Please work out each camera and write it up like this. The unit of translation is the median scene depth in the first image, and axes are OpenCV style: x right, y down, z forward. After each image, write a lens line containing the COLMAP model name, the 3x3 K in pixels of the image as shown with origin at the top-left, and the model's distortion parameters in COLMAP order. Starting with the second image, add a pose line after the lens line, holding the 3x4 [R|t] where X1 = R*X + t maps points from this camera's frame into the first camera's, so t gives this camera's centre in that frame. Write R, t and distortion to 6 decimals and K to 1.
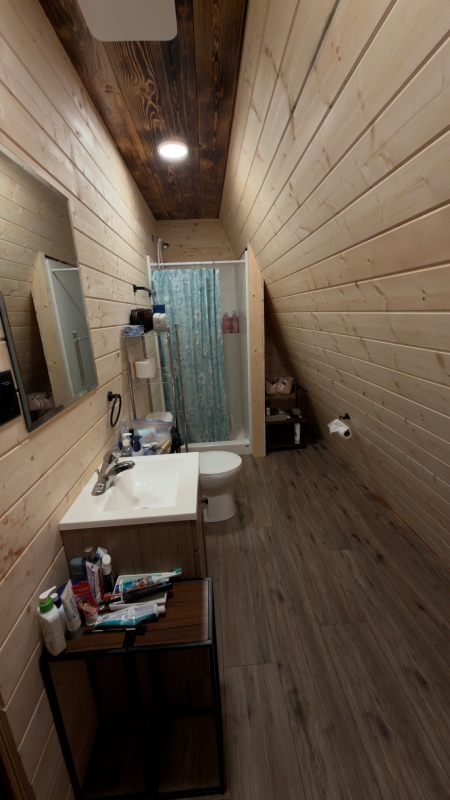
lens RADIAL K [[316.0, 0, 224.6], [0, 316.0, 393.9], [0, 0, 1]] dist [-0.001555, -0.000076]
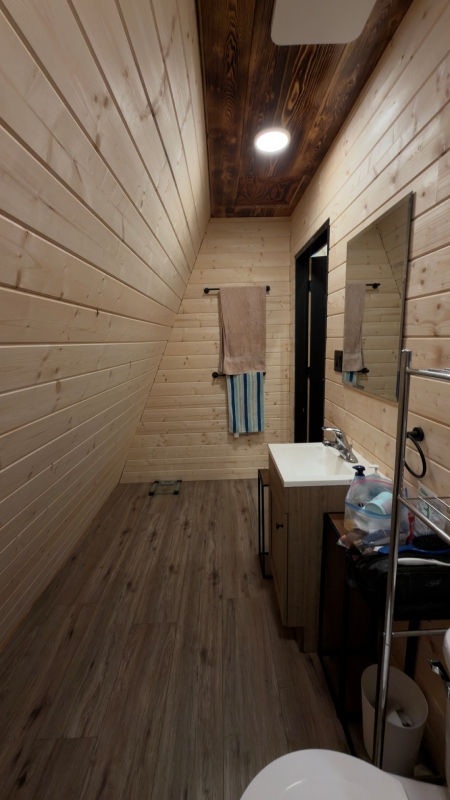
lens RADIAL K [[316.0, 0, 225.7], [0, 316.0, 404.8], [0, 0, 1]] dist [-0.001555, -0.000076]
pose [[-0.996072, 0.065548, 0.059538, 0.019065], [0.085182, 0.892956, 0.442011, -0.383831], [-0.024192, 0.445347, -0.895031, 1.563407]]
